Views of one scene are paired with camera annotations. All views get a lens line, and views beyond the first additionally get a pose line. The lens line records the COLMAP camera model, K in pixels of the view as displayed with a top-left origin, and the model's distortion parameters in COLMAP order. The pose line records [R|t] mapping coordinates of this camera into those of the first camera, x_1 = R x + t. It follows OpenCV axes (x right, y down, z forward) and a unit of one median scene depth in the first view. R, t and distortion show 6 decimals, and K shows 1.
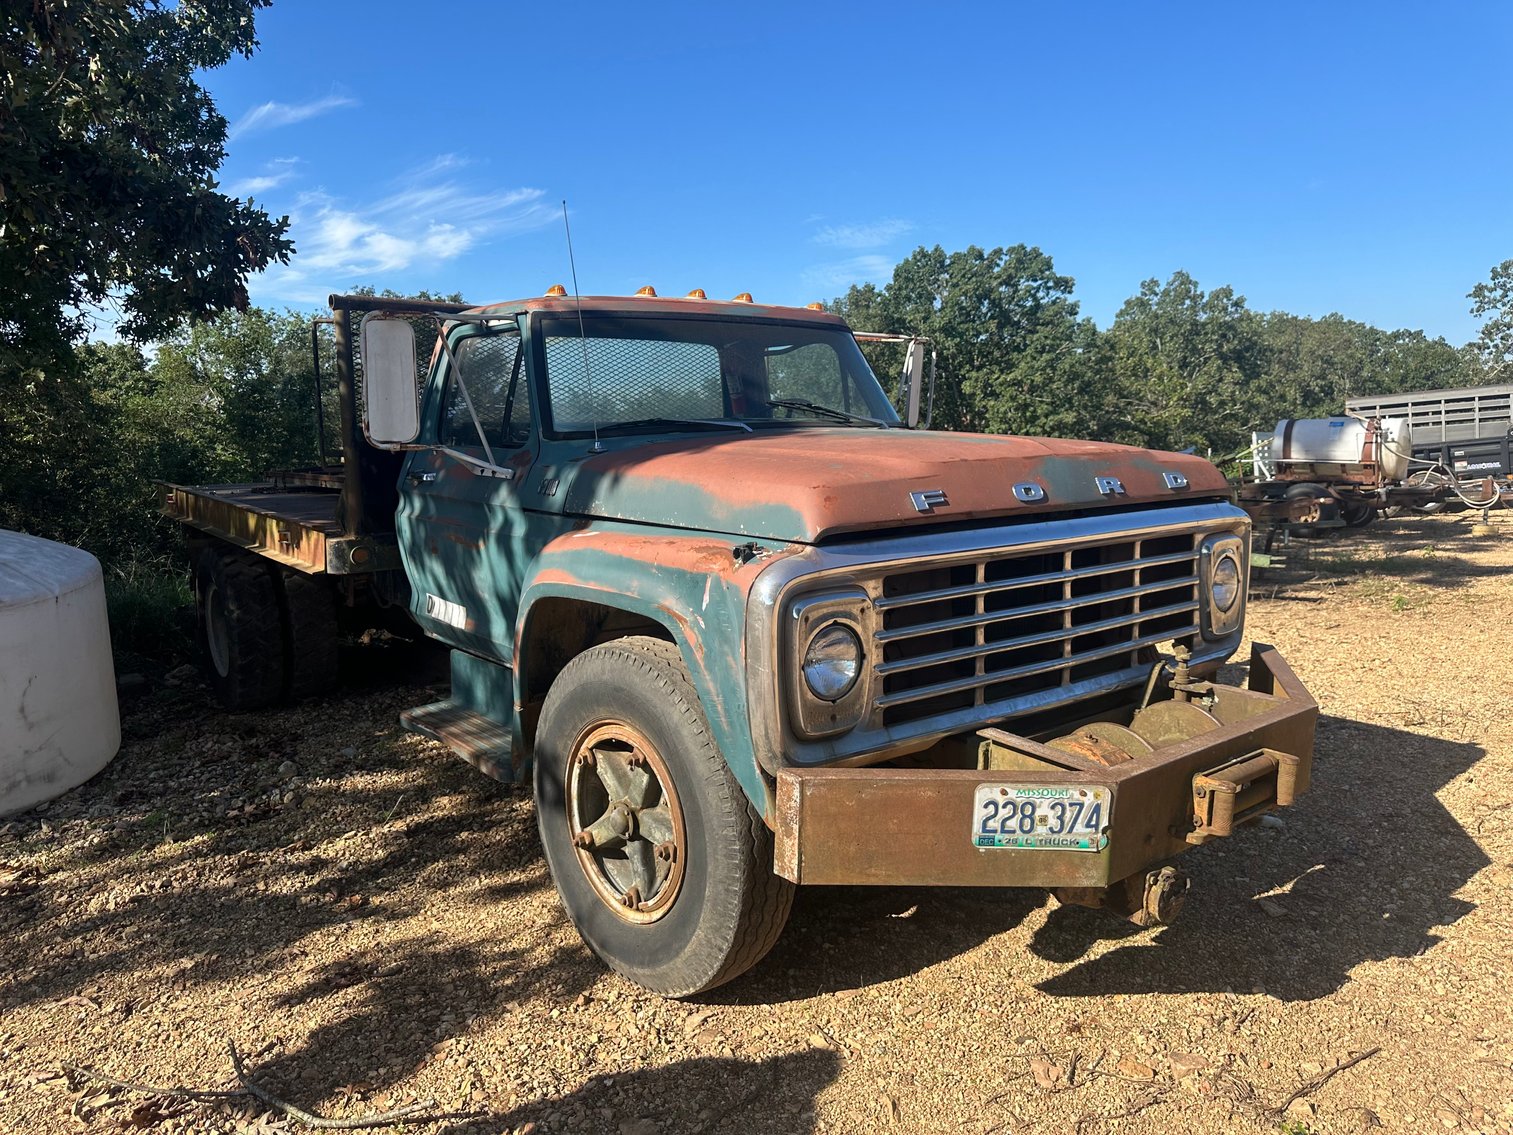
lens RADIAL K [[1049.6, 0, 756.5], [0, 1049.6, 567.5], [0, 0, 1]] dist [0.142780, -0.209726]
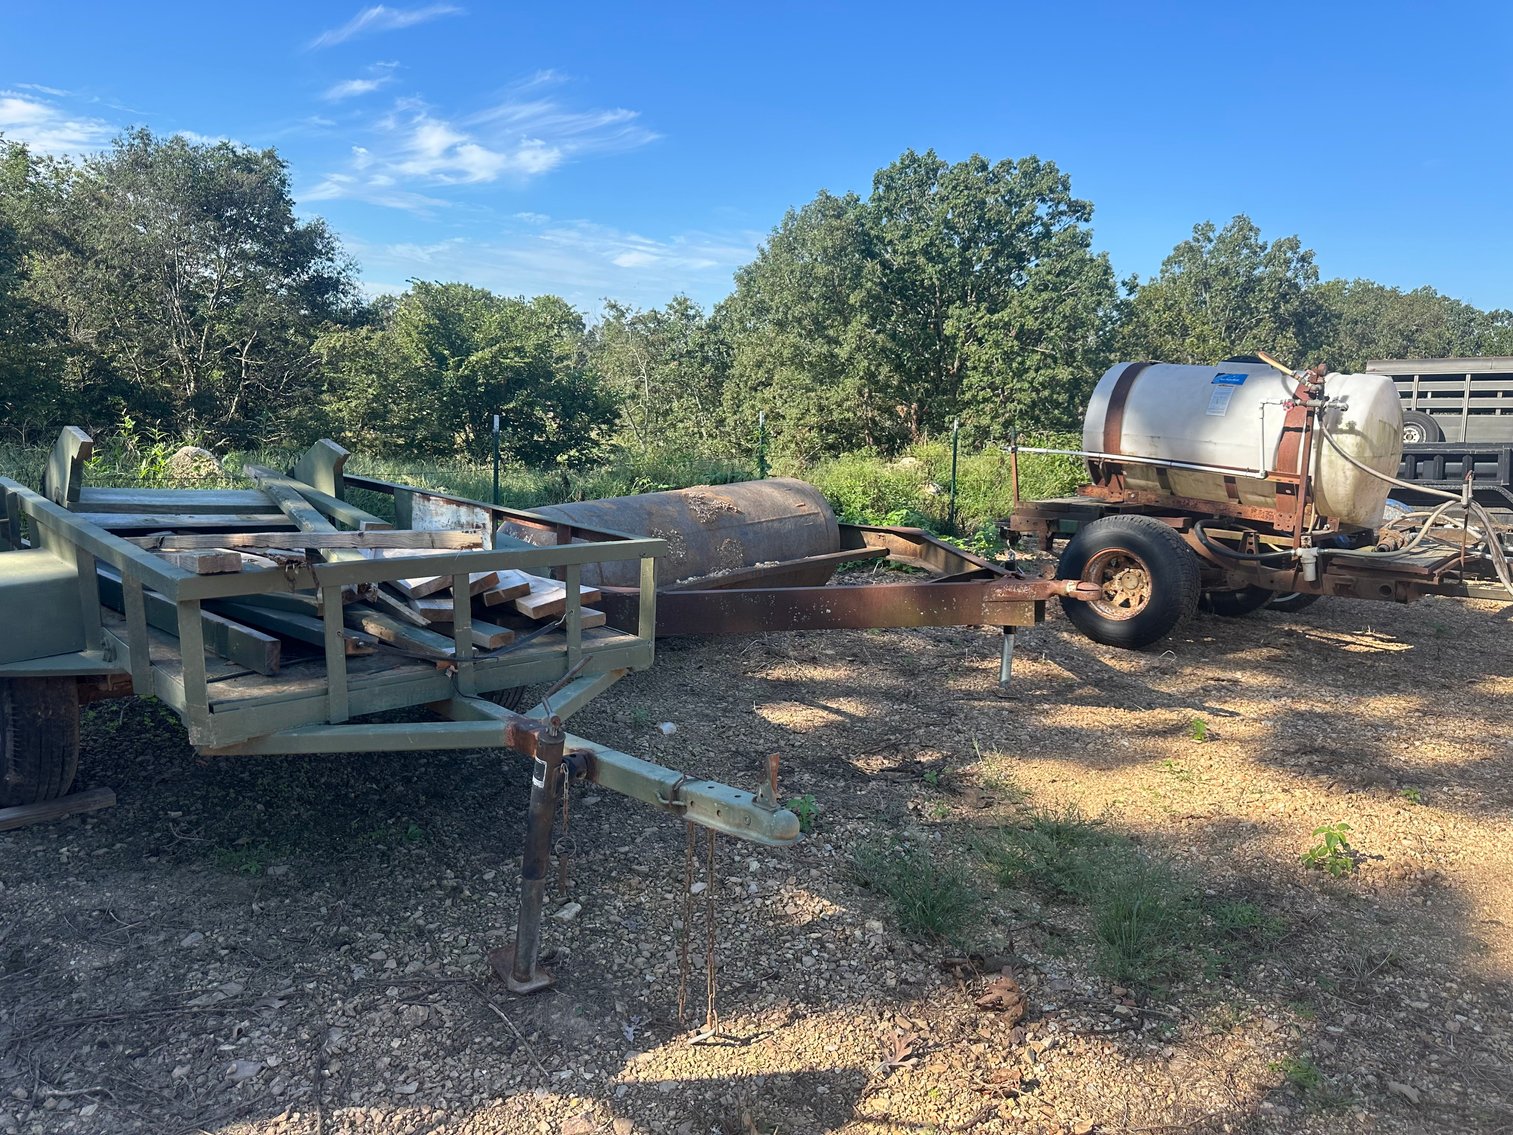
lens RADIAL K [[1050.2, 0, 756.5], [0, 1050.2, 567.5], [0, 0, 1]] dist [0.057528, -0.062742]
pose [[0.994336, 0.092147, -0.052955, 0.093593], [-0.088974, 0.994259, 0.059440, -0.016680], [0.058128, -0.054392, 0.996826, 0.139116]]
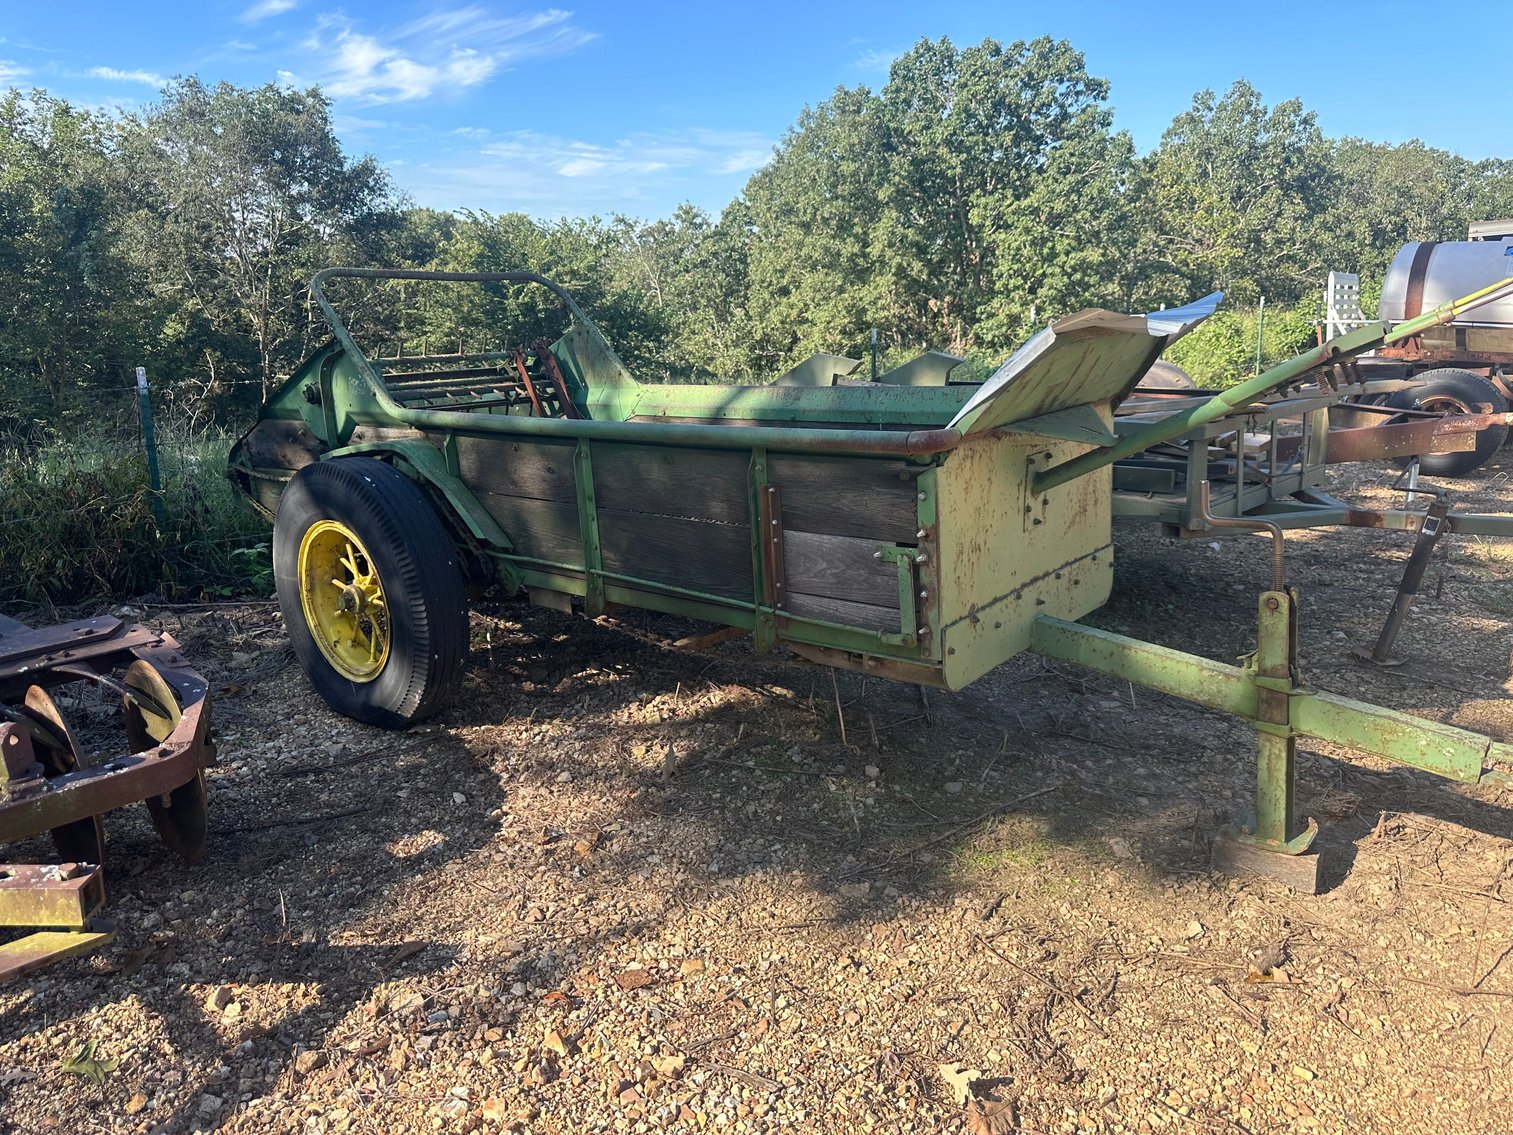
lens RADIAL K [[1061.0, 0, 756.5], [0, 1061.0, 567.5], [0, 0, 1]] dist [0.005788, 0.001295]
pose [[0.999461, 0.015778, -0.028794, 0.048287], [-0.011524, 0.989751, 0.142340, -0.012794], [0.030745, -0.141932, 0.989399, 0.115439]]
